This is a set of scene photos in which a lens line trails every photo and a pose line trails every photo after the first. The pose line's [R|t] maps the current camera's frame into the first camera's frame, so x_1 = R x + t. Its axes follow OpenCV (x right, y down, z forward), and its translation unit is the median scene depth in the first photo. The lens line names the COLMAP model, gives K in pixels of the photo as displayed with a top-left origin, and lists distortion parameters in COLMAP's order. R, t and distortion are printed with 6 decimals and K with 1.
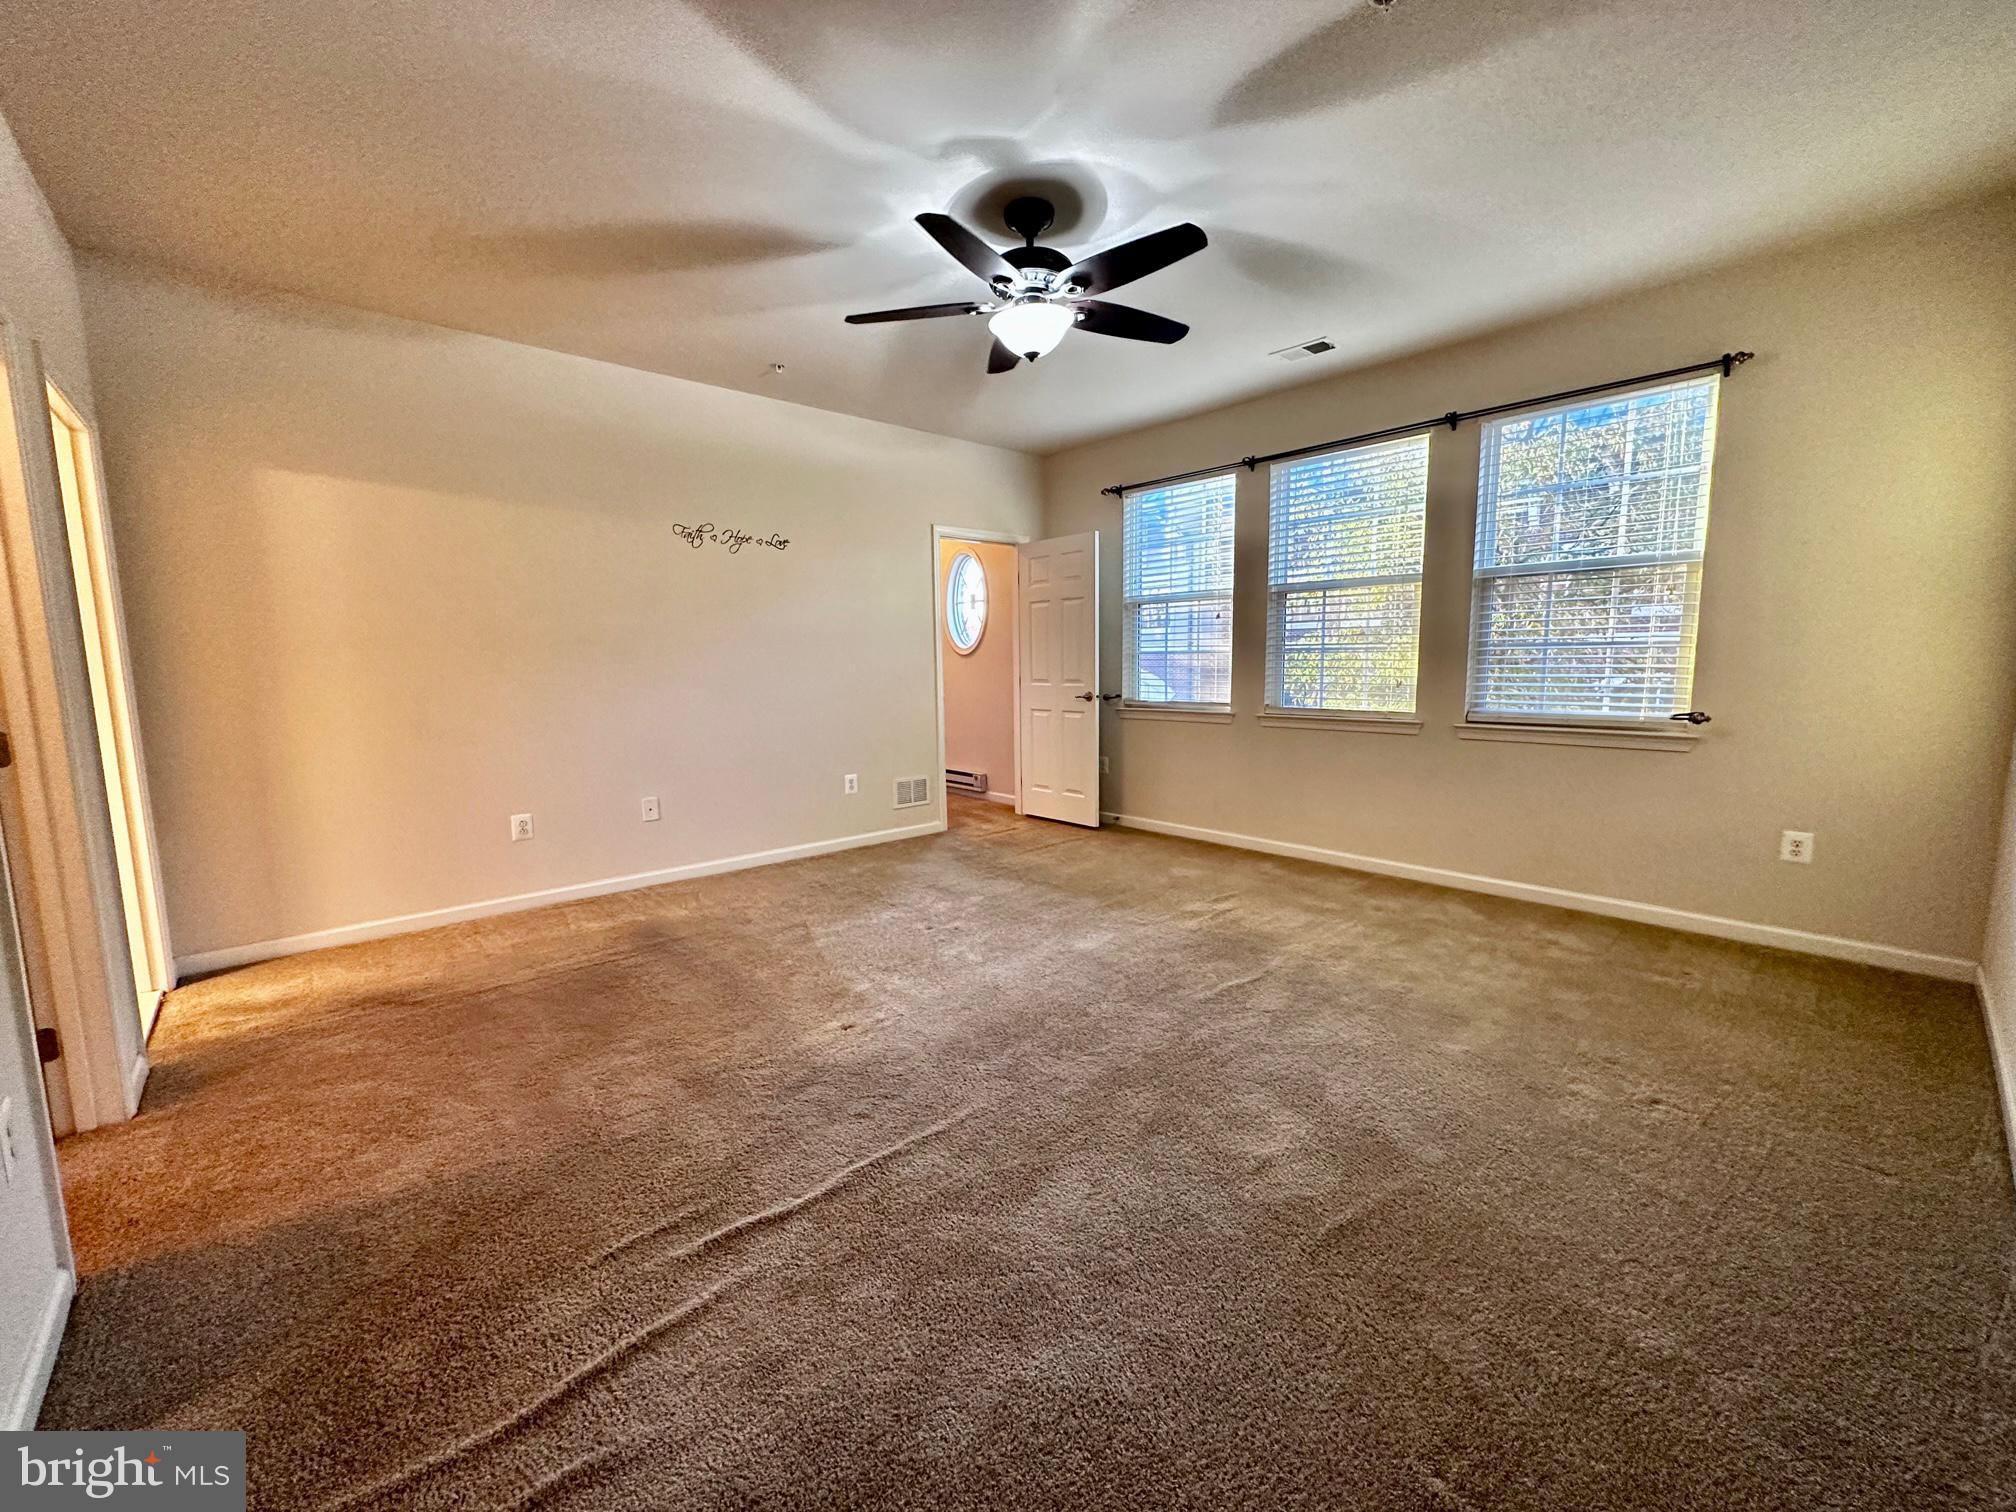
lens RADIAL K [[802.4, 0, 1004.7], [0, 802.4, 756.8], [0, 0, 1]] dist [-0.001490, 0.000092]
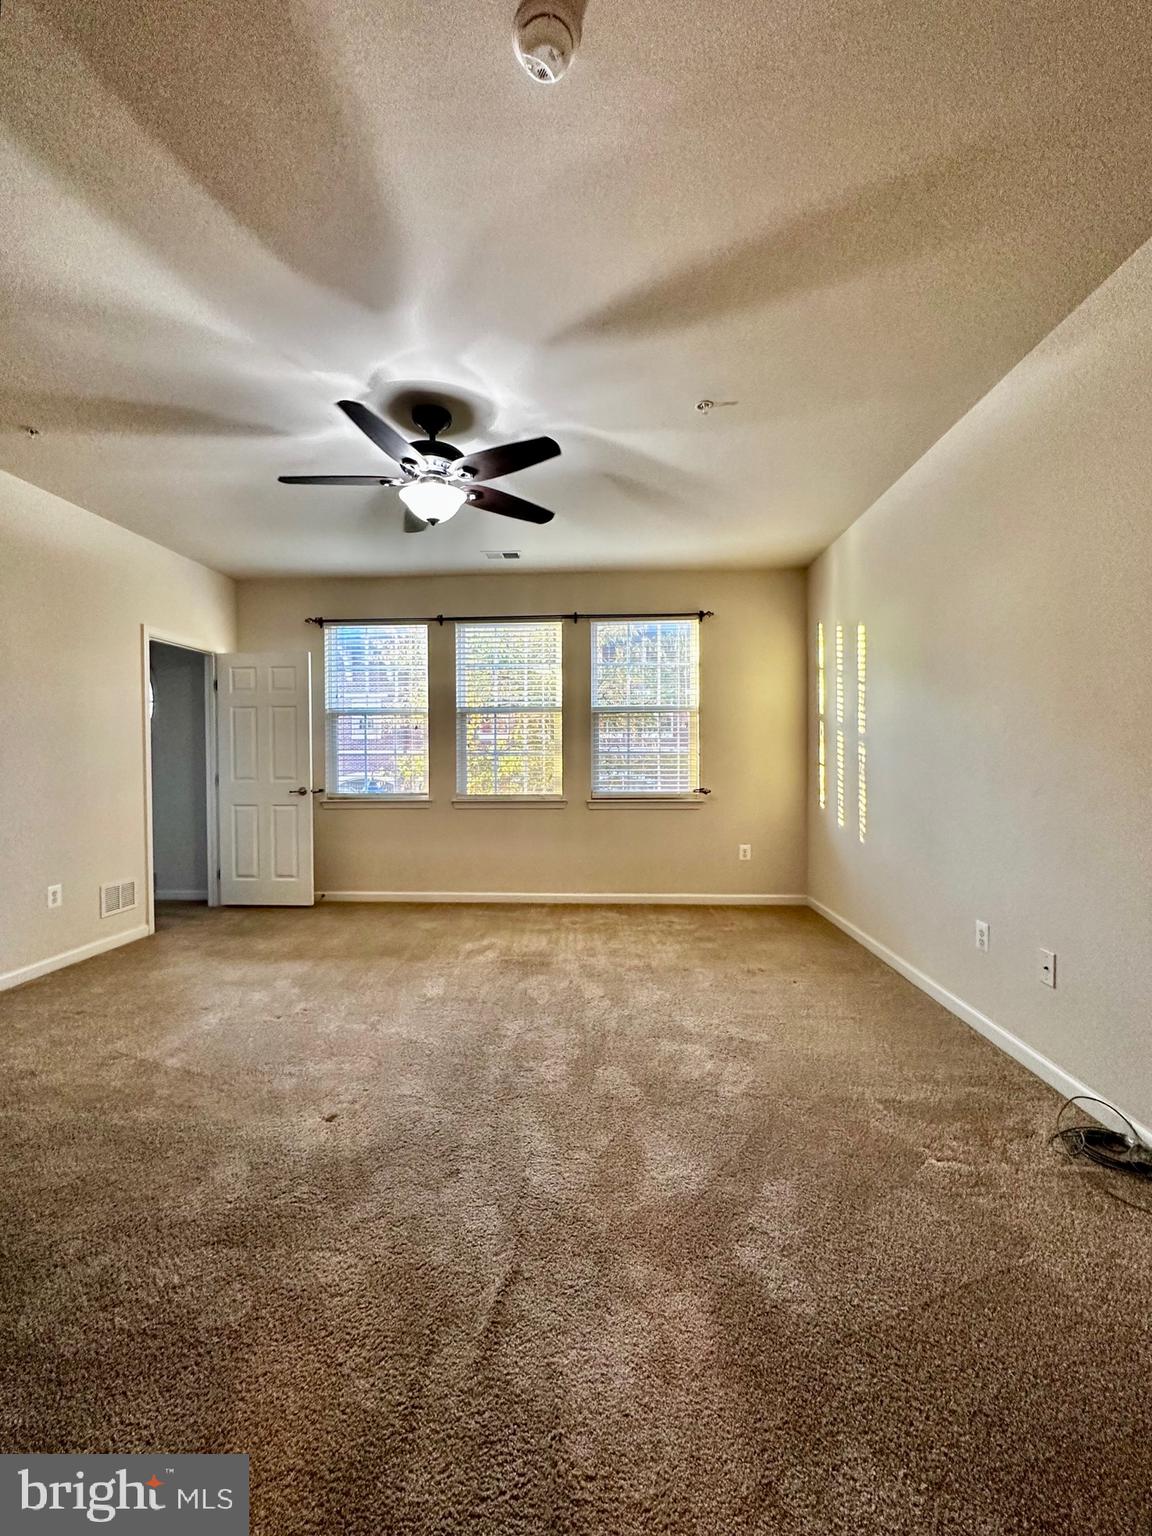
lens RADIAL K [[608.6, 0, 607.7], [0, 608.6, 767.6], [0, 0, 1]] dist [-0.001624, -0.000226]
pose [[0.712571, -0.001812, 0.701598, -0.321848], [0.081128, 0.993502, -0.079831, -0.006097], [-0.696894, 0.113804, 0.708087, 0.115597]]
